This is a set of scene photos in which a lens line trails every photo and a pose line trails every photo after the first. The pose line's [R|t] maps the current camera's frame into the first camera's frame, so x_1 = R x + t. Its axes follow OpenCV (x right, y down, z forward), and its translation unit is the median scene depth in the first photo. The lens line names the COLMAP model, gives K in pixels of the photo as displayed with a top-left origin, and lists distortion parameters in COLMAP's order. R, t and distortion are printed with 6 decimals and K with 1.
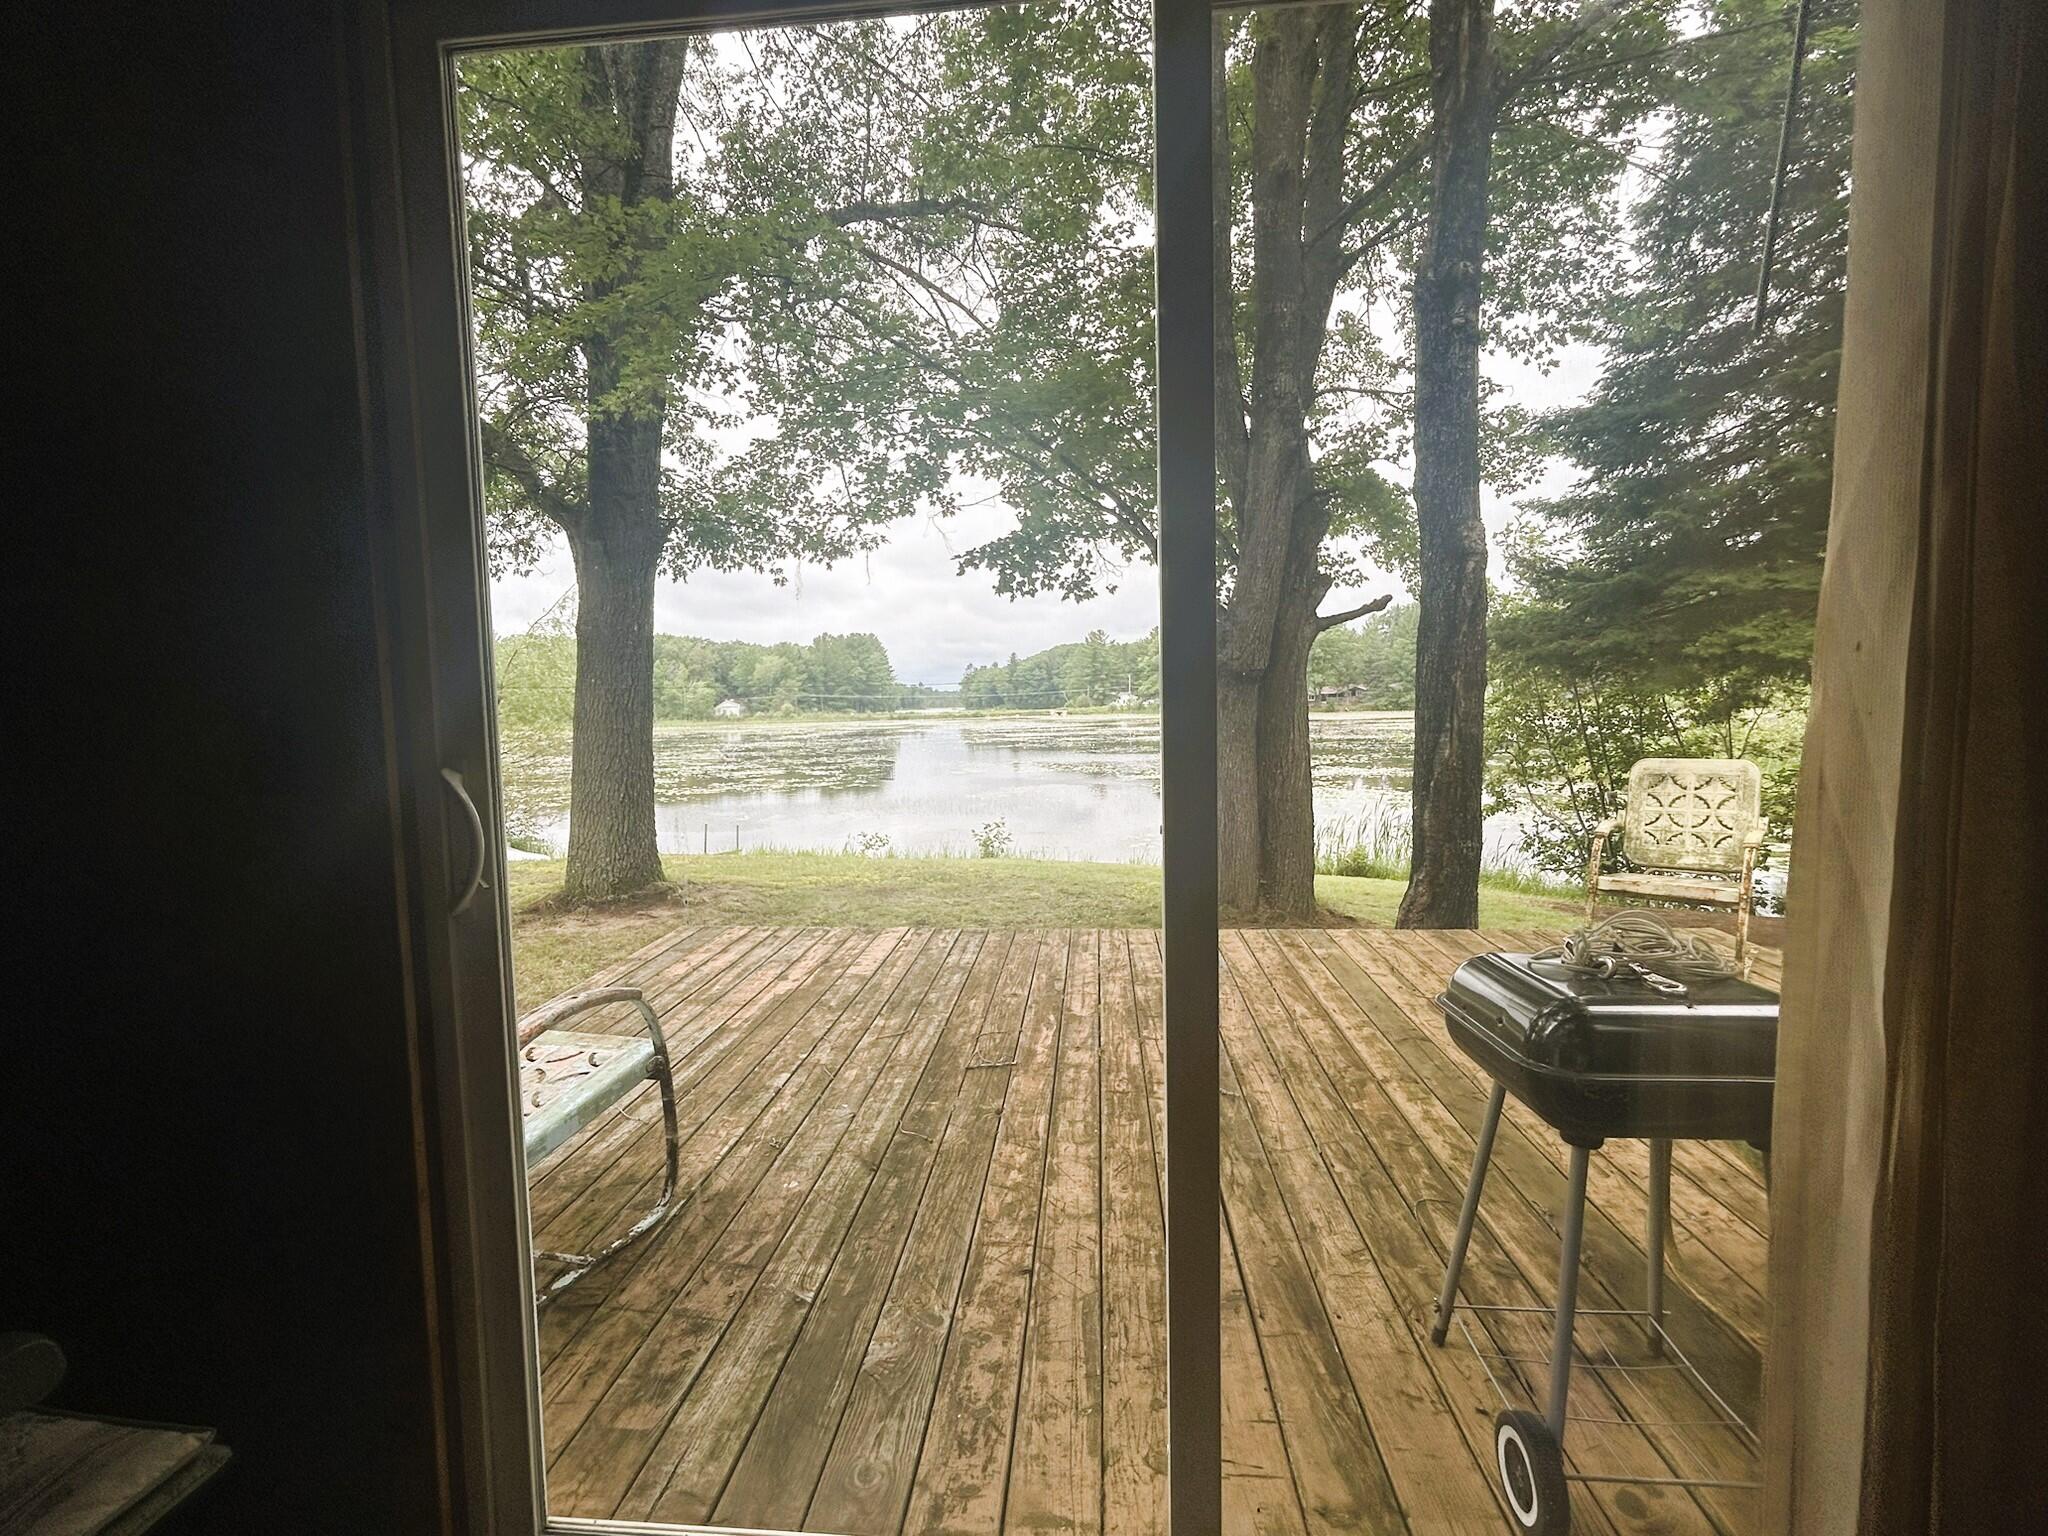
lens RADIAL K [[921.5, 0, 1029.3], [0, 921.5, 768.0], [0, 0, 1]] dist [-0.002569, -0.000117]
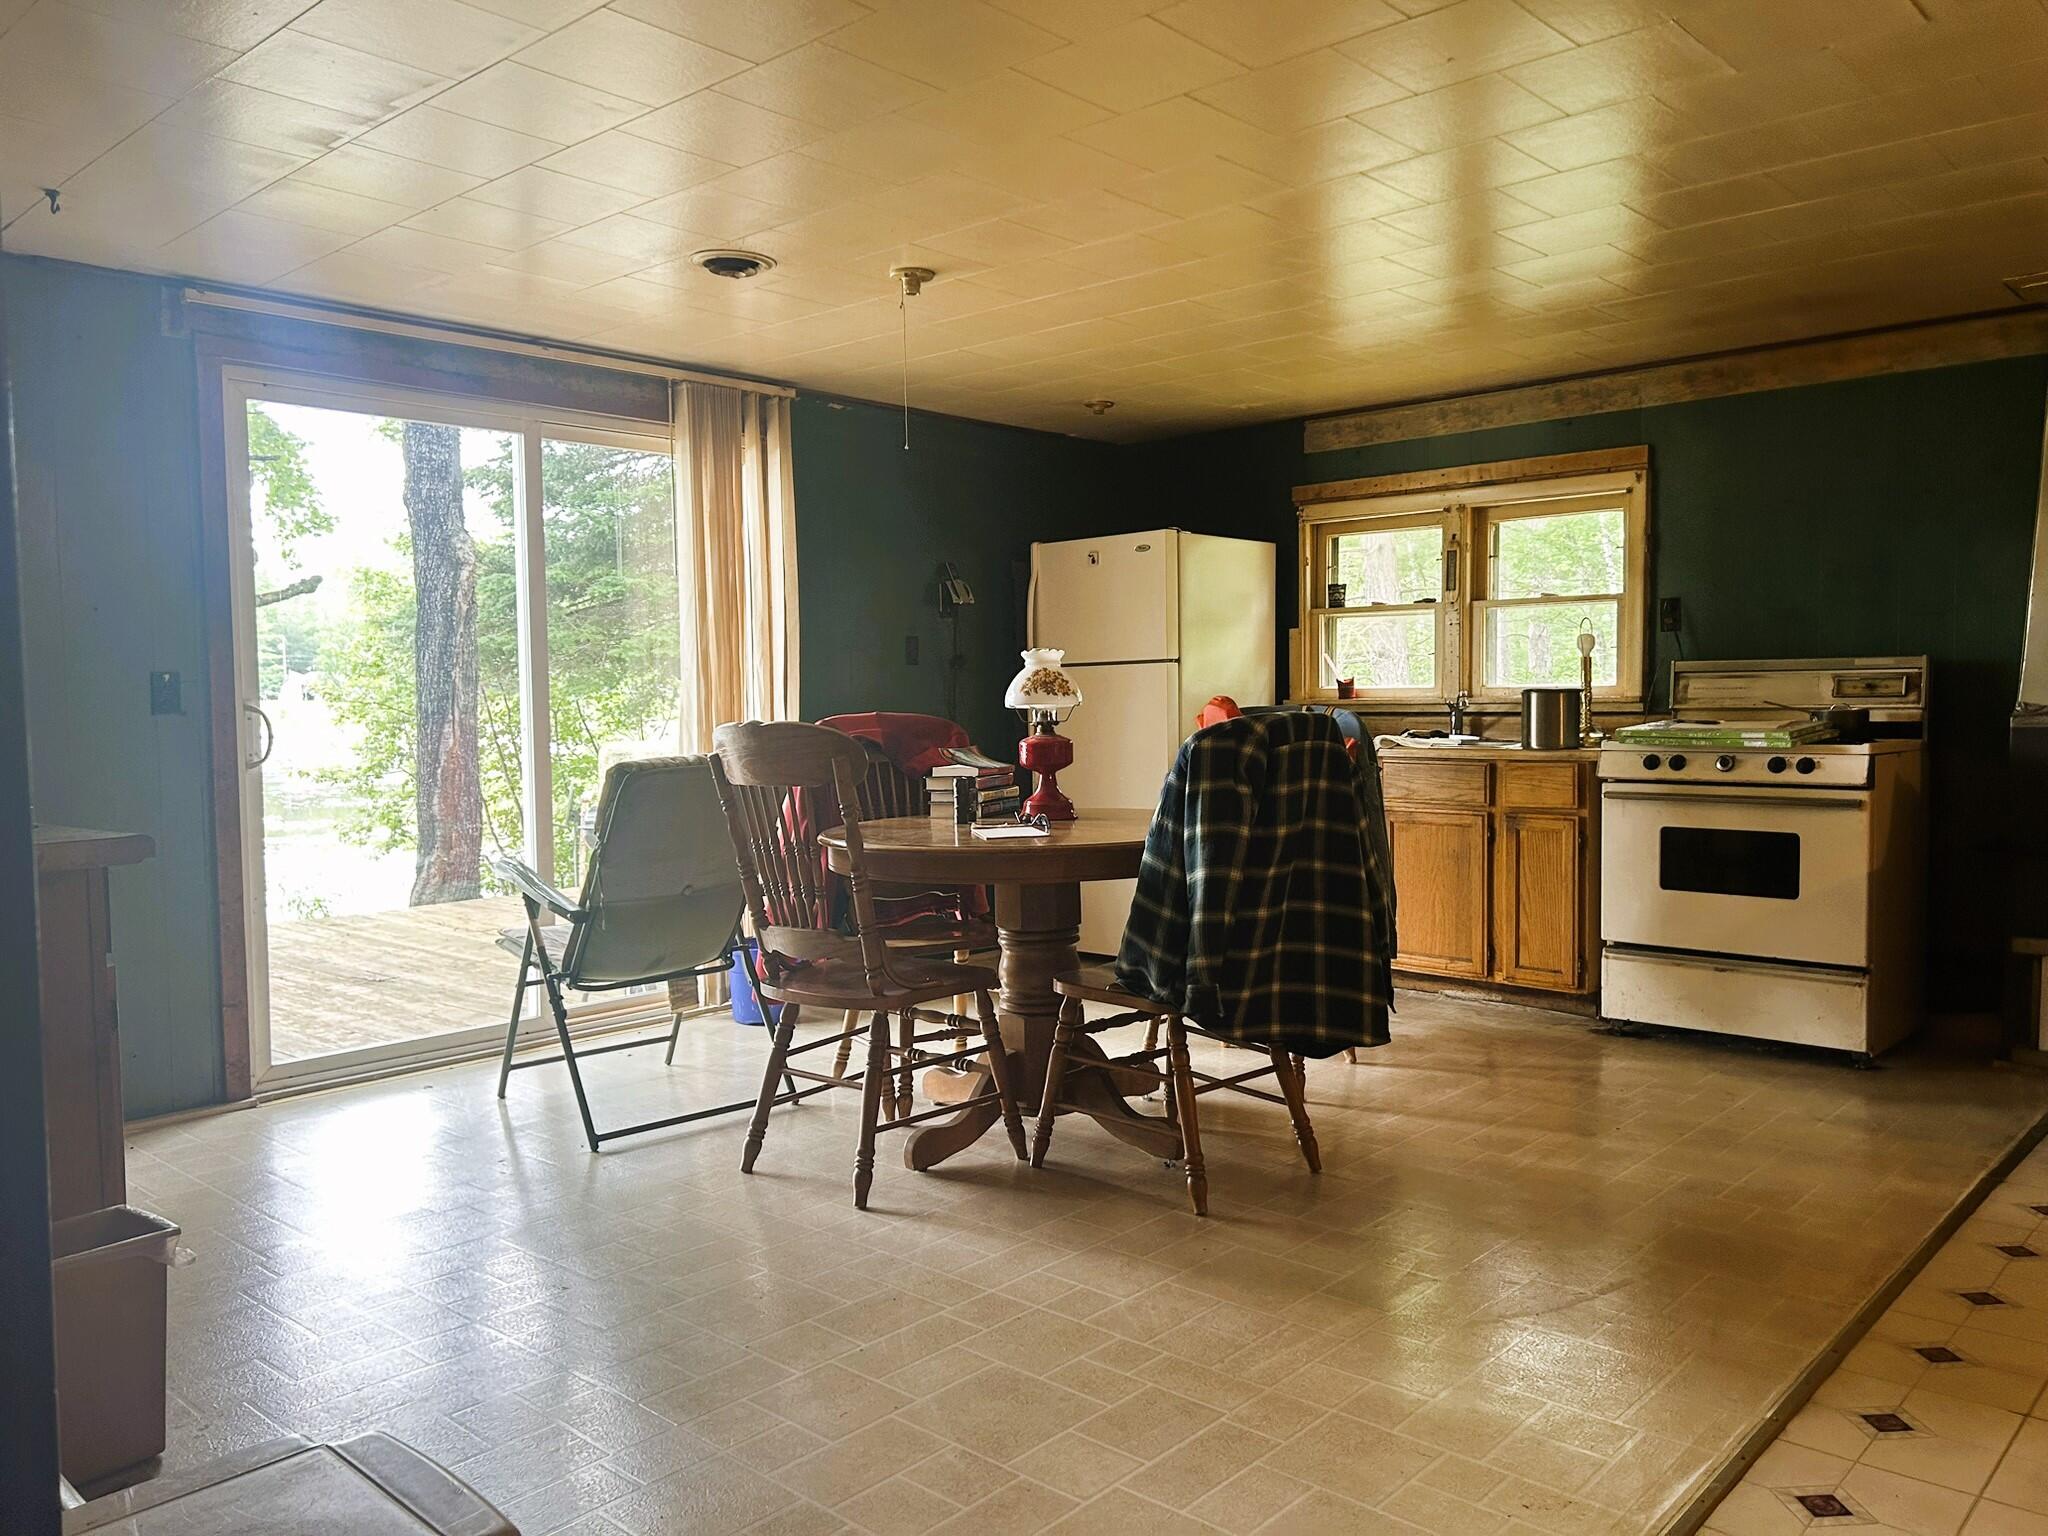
lens RADIAL K [[1565.8, 0, 1024.0], [0, 1565.8, 767.0], [0, 0, 1]] dist [0.042415, -0.036546]
pose [[0.619933, -0.024879, 0.784260, -0.581194], [0.054233, 0.998466, -0.011194, 0.069414], [-0.782779, 0.049472, 0.620331, -0.677939]]
